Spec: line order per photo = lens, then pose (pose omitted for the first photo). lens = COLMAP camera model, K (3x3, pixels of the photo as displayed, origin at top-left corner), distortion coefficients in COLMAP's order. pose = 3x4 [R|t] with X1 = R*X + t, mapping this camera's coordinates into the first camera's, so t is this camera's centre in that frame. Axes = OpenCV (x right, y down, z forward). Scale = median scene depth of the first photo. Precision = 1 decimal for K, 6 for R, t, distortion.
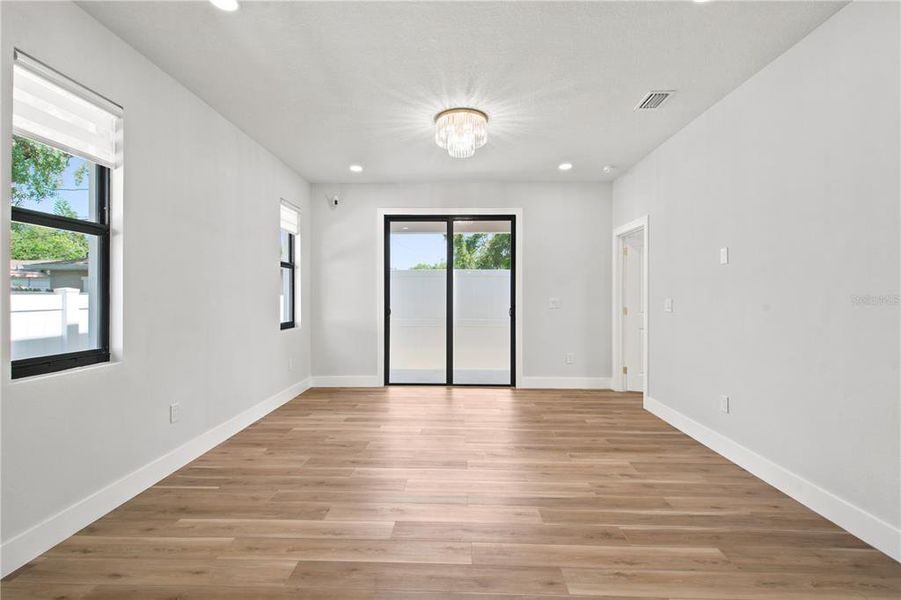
lens RADIAL K [[410.1, 0, 449.5], [0, 410.1, 292.9], [0, 0, 1]] dist [0.003508, -0.001098]
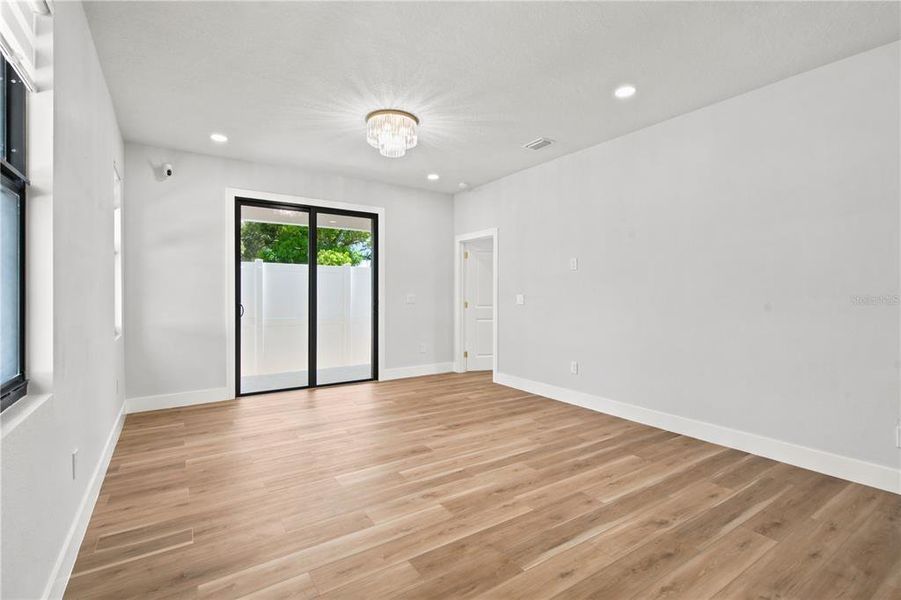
lens RADIAL K [[410.1, 0, 449.5], [0, 410.1, 292.9], [0, 0, 1]] dist [0.003508, -0.001098]
pose [[0.818250, -0.000124, 0.574863, -0.424149], [-0.004660, 0.999966, 0.006849, 0.001363], [-0.574844, -0.008283, 0.818221, 0.070398]]
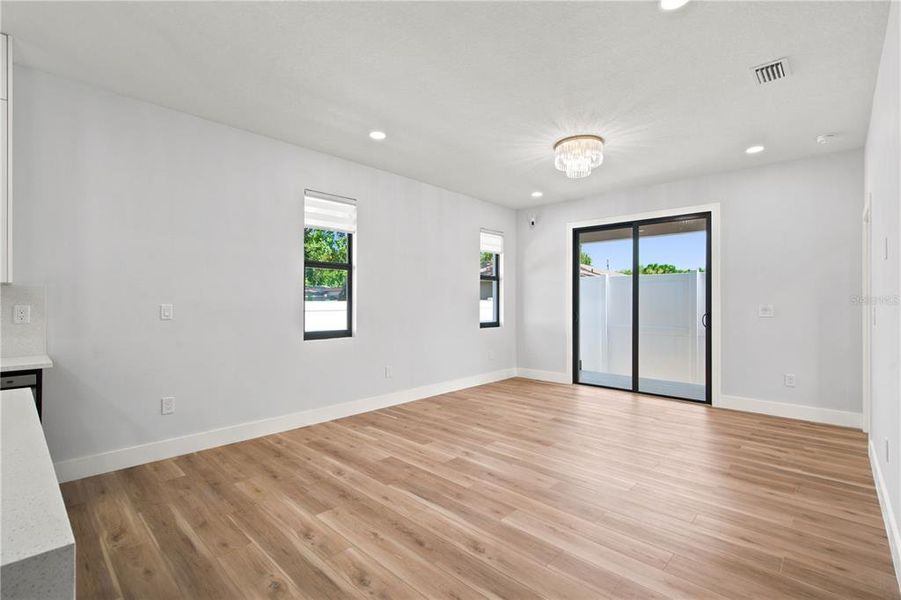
lens RADIAL K [[407.9, 0, 452.5], [0, 407.9, 297.0], [0, 0, 1]] dist [0.003547, -0.000268]
pose [[0.751519, -0.005717, -0.659687, 0.477964], [0.002851, 0.999981, -0.005418, -0.001852], [0.659706, 0.002191, 0.751521, -0.057783]]
